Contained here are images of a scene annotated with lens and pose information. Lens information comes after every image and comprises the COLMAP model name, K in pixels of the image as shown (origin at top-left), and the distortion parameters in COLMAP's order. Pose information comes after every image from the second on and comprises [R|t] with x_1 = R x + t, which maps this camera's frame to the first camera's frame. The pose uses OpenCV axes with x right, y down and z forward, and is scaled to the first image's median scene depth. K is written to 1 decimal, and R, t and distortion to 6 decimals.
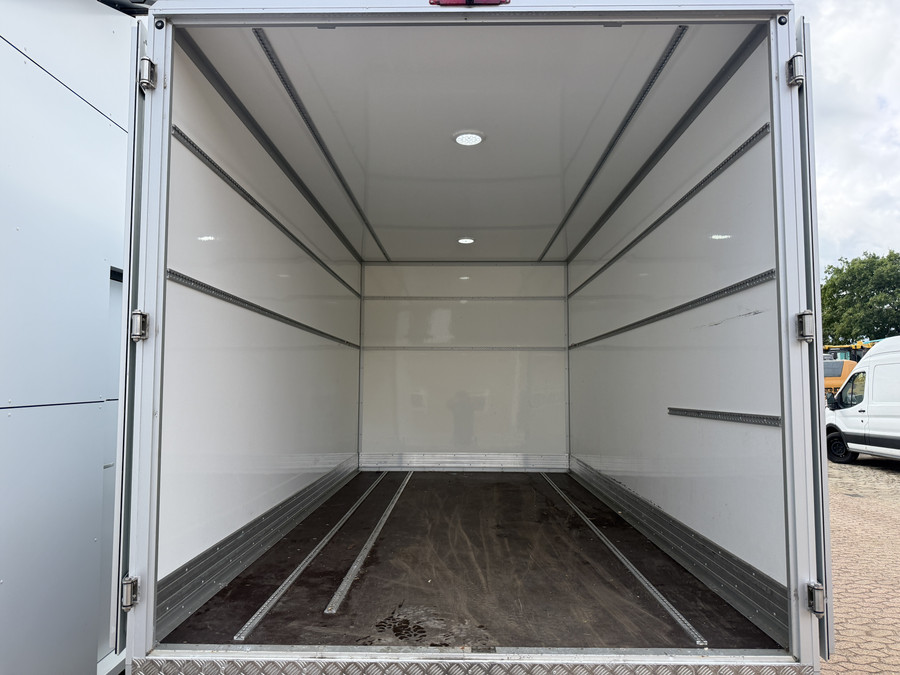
lens RADIAL K [[656.0, 0, 450.0], [0, 656.0, 337.5], [0, 0, 1]] dist [0.046273, -0.000998]
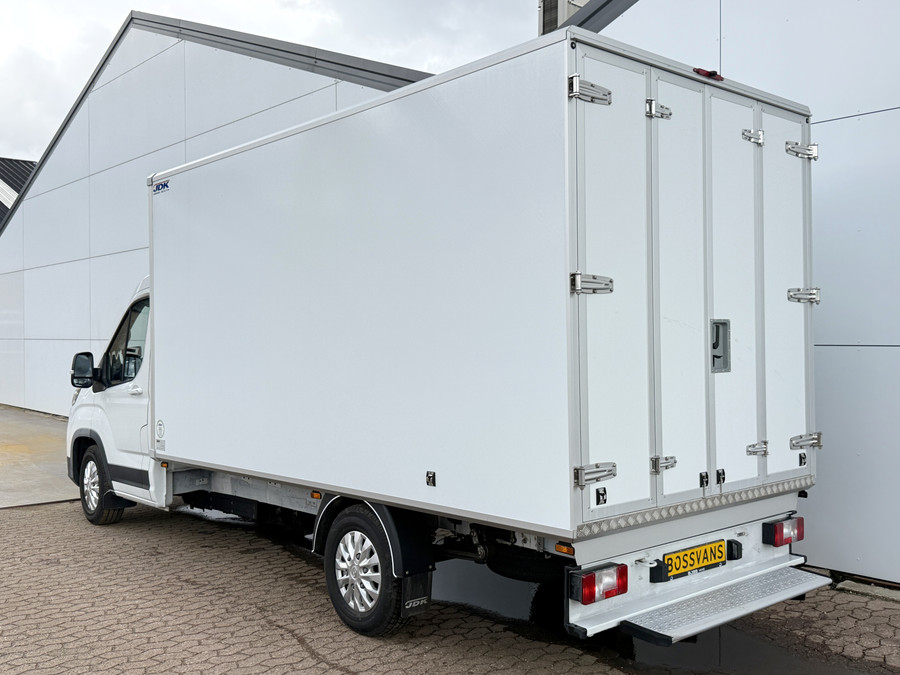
lens RADIAL K [[864.9, 0, 450.0], [0, 864.9, 337.5], [0, 0, 1]] dist [0.110428, -0.004516]
pose [[0.738840, -0.003958, 0.673869, -0.984801], [-0.038982, 0.998057, 0.048602, 0.009677], [-0.672752, -0.062178, 0.737250, -0.063653]]
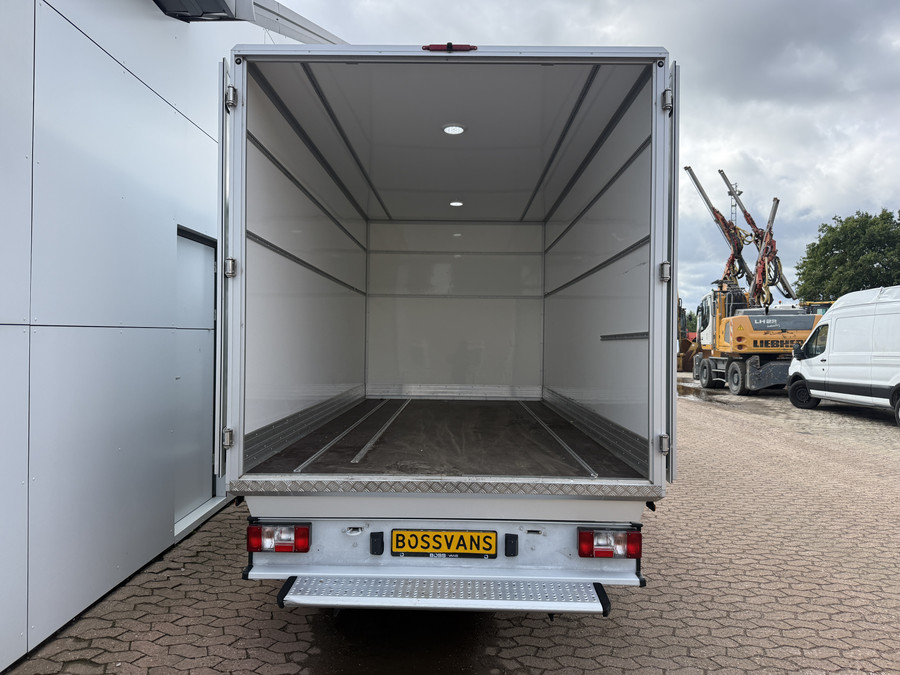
lens RADIAL K [[633.0, 0, 450.0], [0, 633.0, 337.5], [0, 0, 1]] dist [0.042166, -0.000915]
pose [[0.999954, 0.008762, 0.003855, 0.016491], [-0.009017, 0.997356, 0.072115, 0.017445], [-0.003213, -0.072147, 0.997389, -0.250249]]
